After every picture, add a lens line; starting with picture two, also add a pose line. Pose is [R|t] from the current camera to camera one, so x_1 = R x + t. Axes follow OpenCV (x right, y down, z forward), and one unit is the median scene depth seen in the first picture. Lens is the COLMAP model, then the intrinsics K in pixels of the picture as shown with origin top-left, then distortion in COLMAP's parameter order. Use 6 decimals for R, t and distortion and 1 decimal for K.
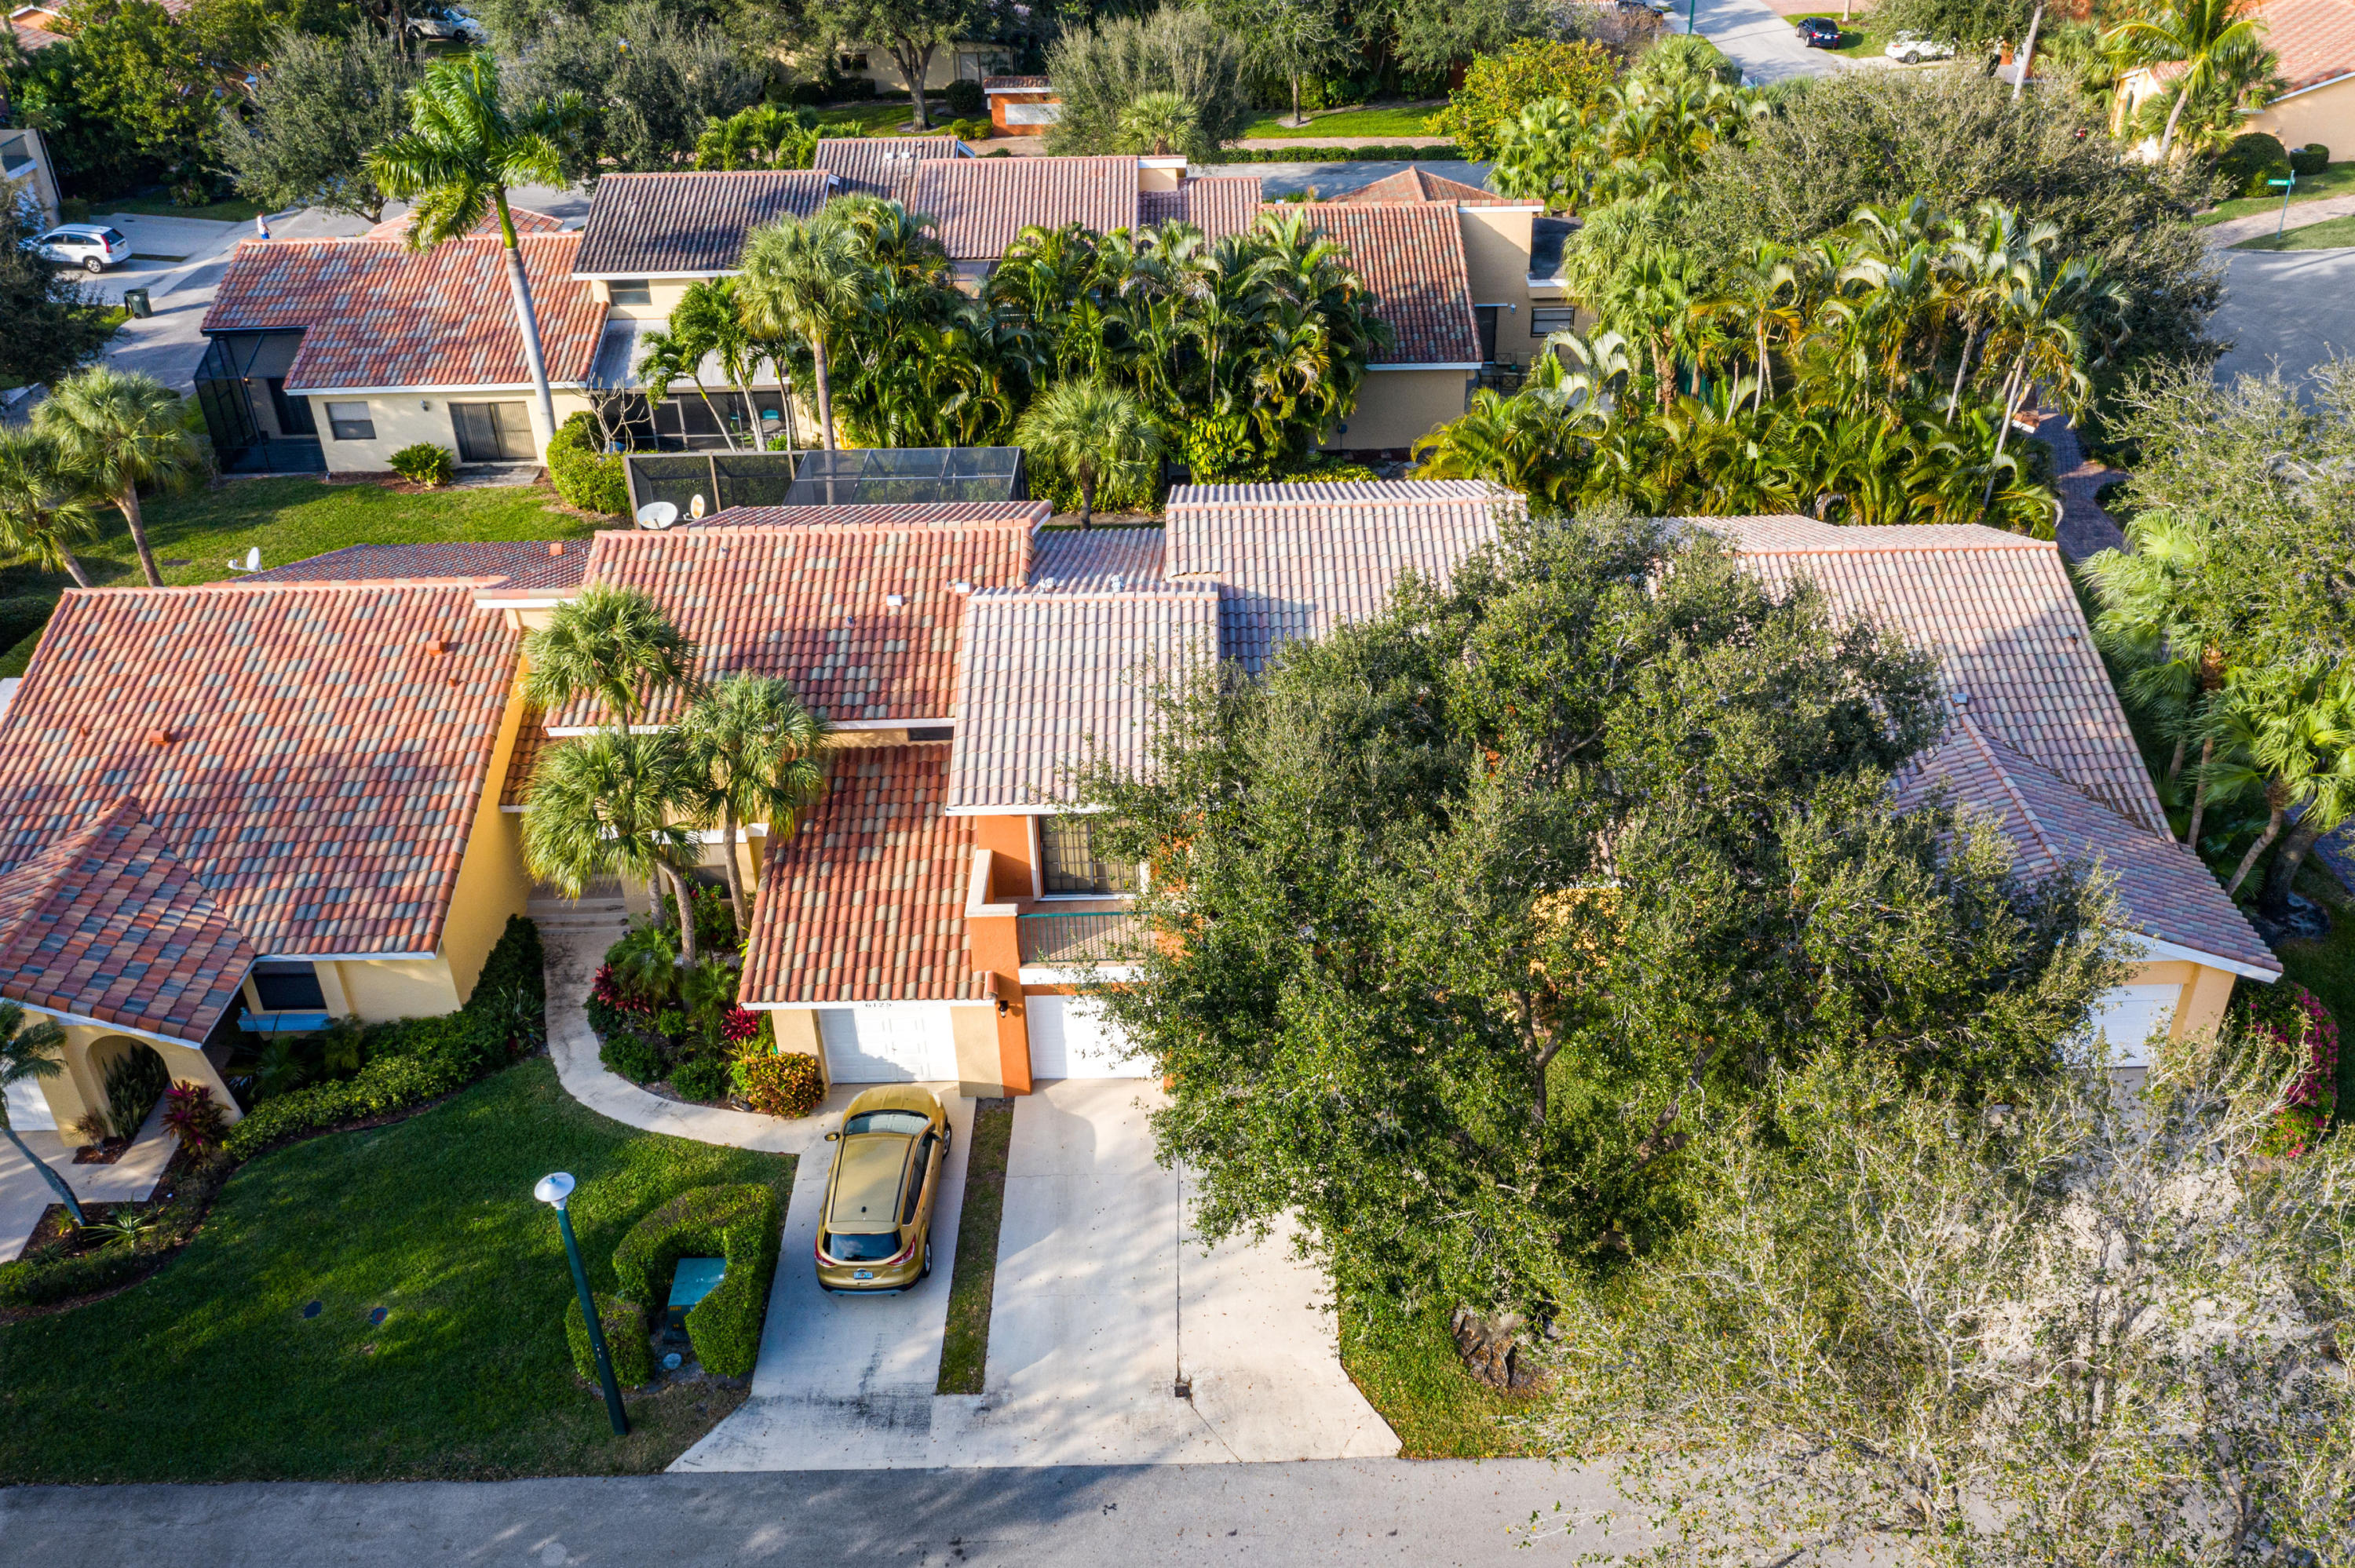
lens RADIAL K [[1954.4, 0, 1177.5], [0, 1954.4, 784.0], [0, 0, 1]] dist [-0.025244, -0.007790]
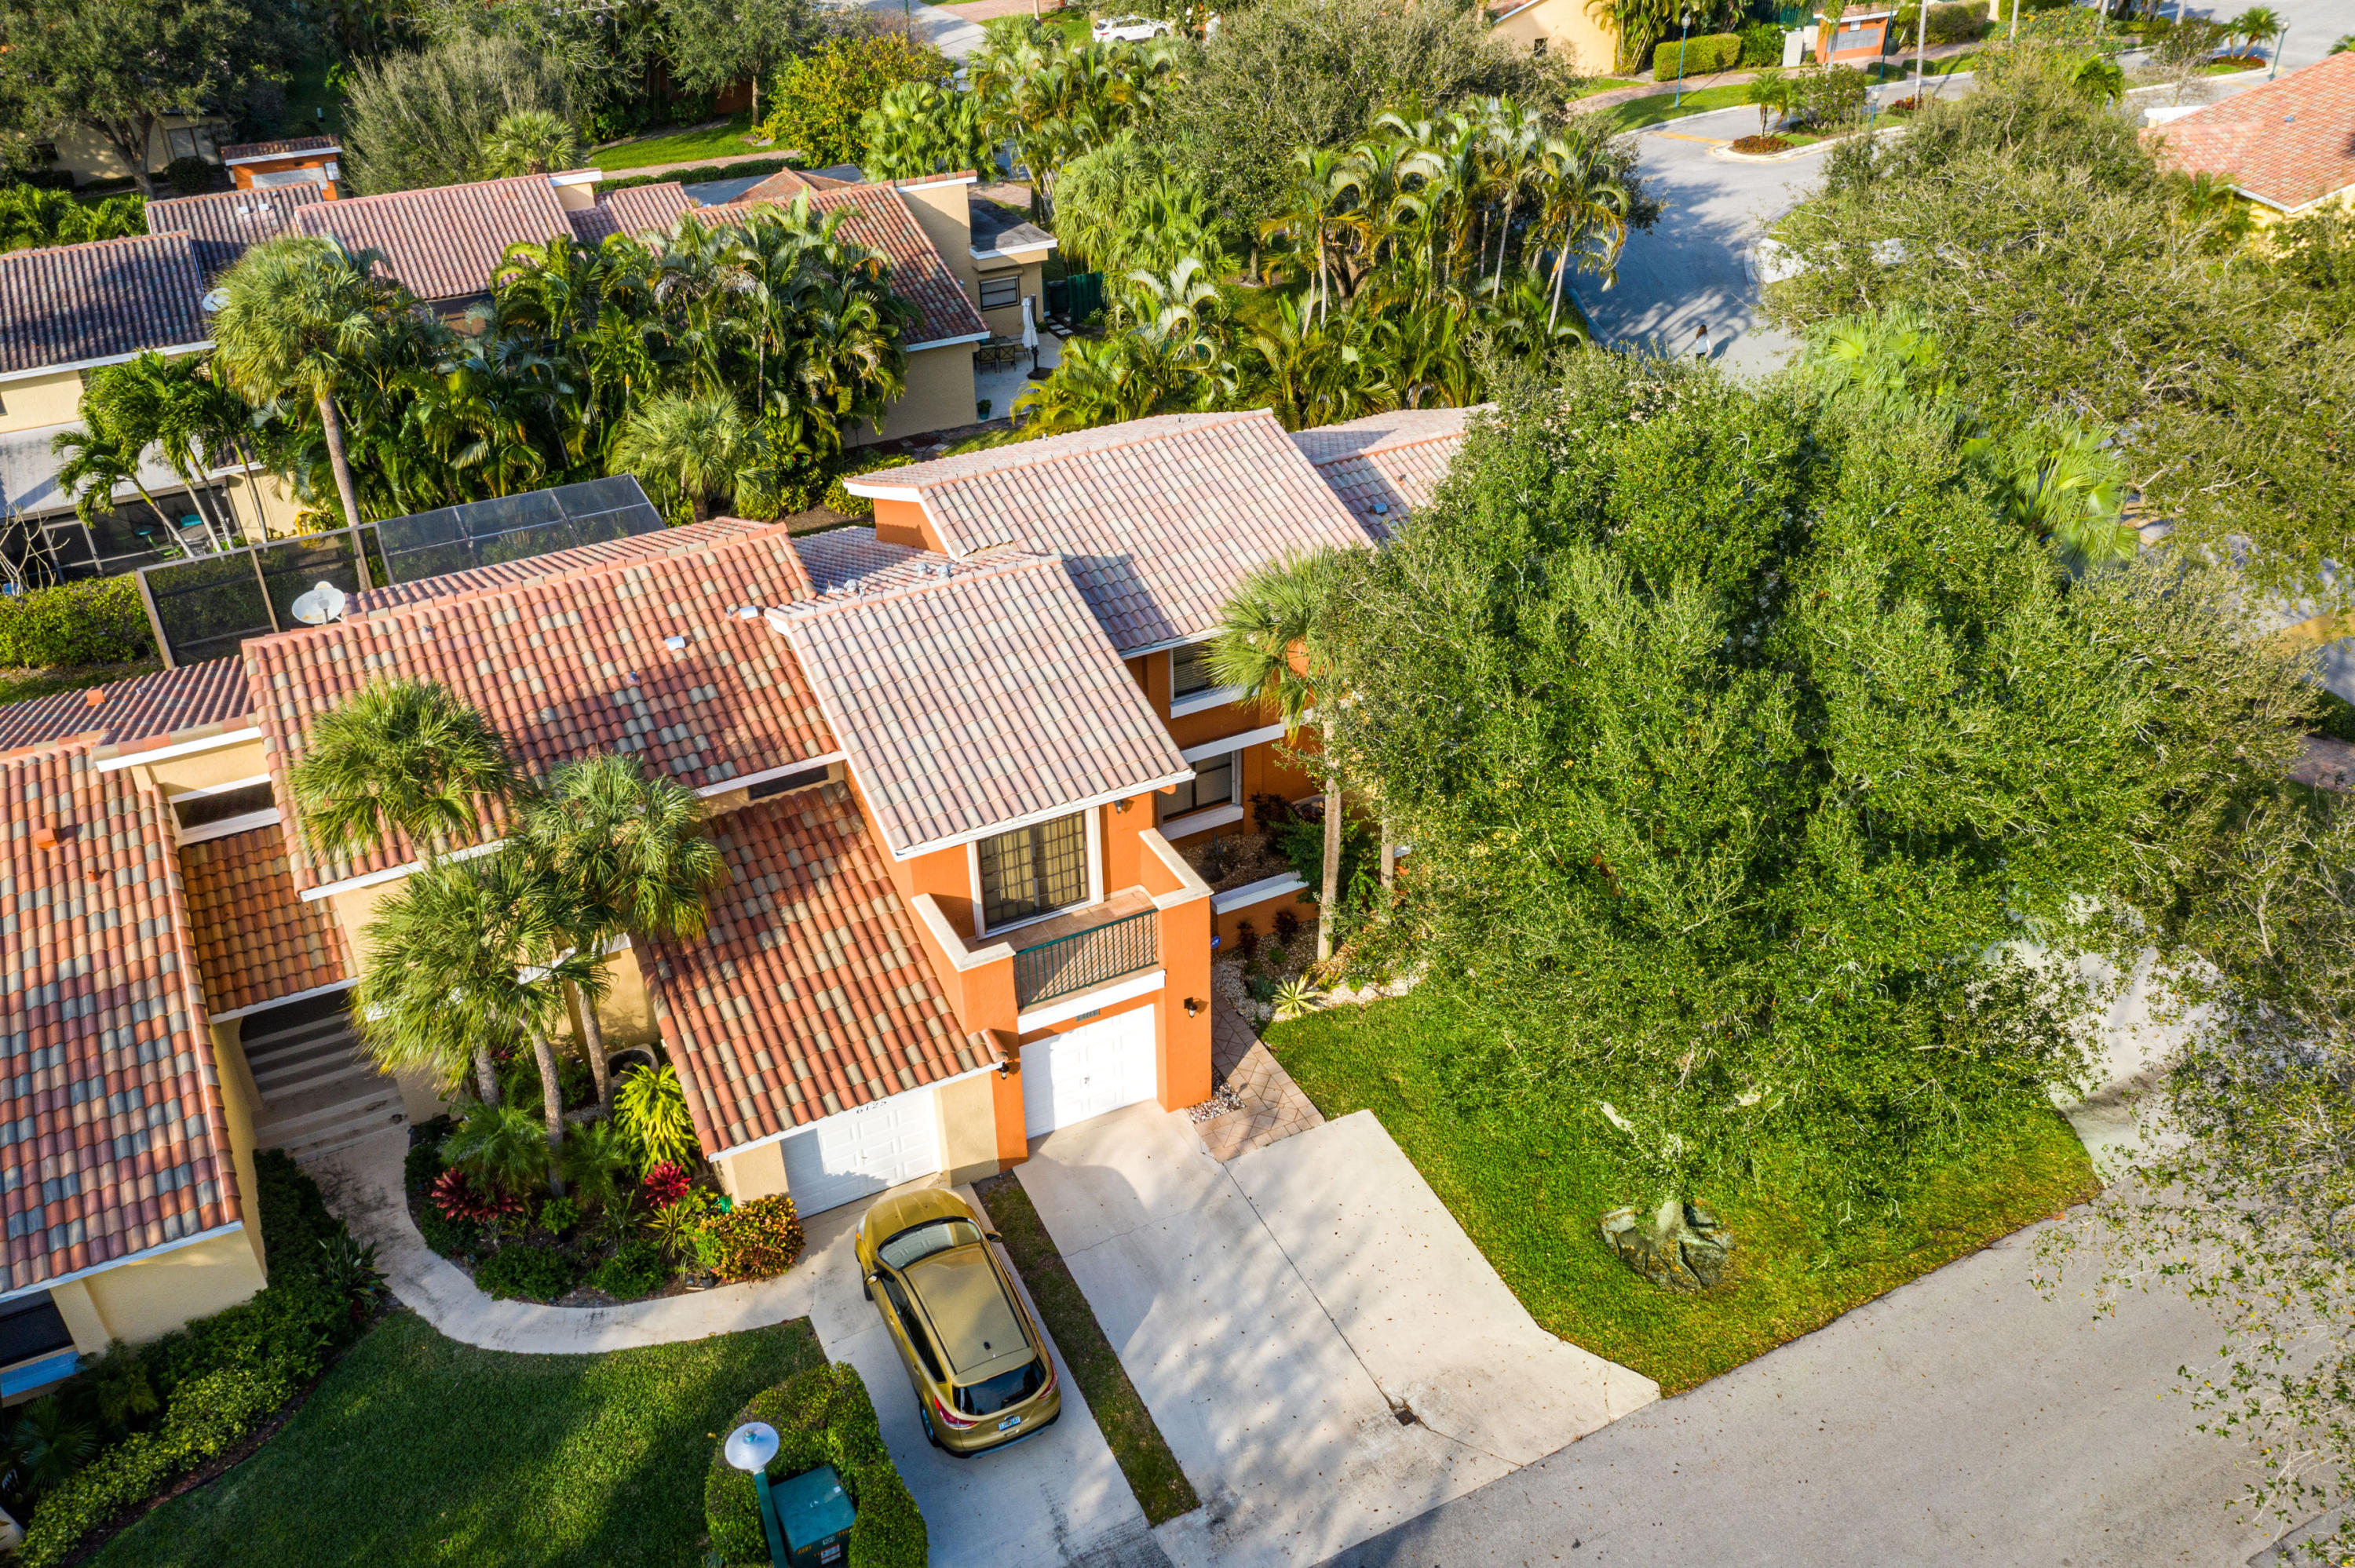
lens RADIAL K [[1839.4, 0, 1104.1], [0, 1839.4, 787.1], [0, 0, 1]] dist [-0.021987, -0.001743]
pose [[0.902042, -0.230954, 0.364665, -0.294099], [0.235338, 0.971351, 0.033053, -0.018444], [-0.361851, 0.056004, 0.930552, 0.221761]]
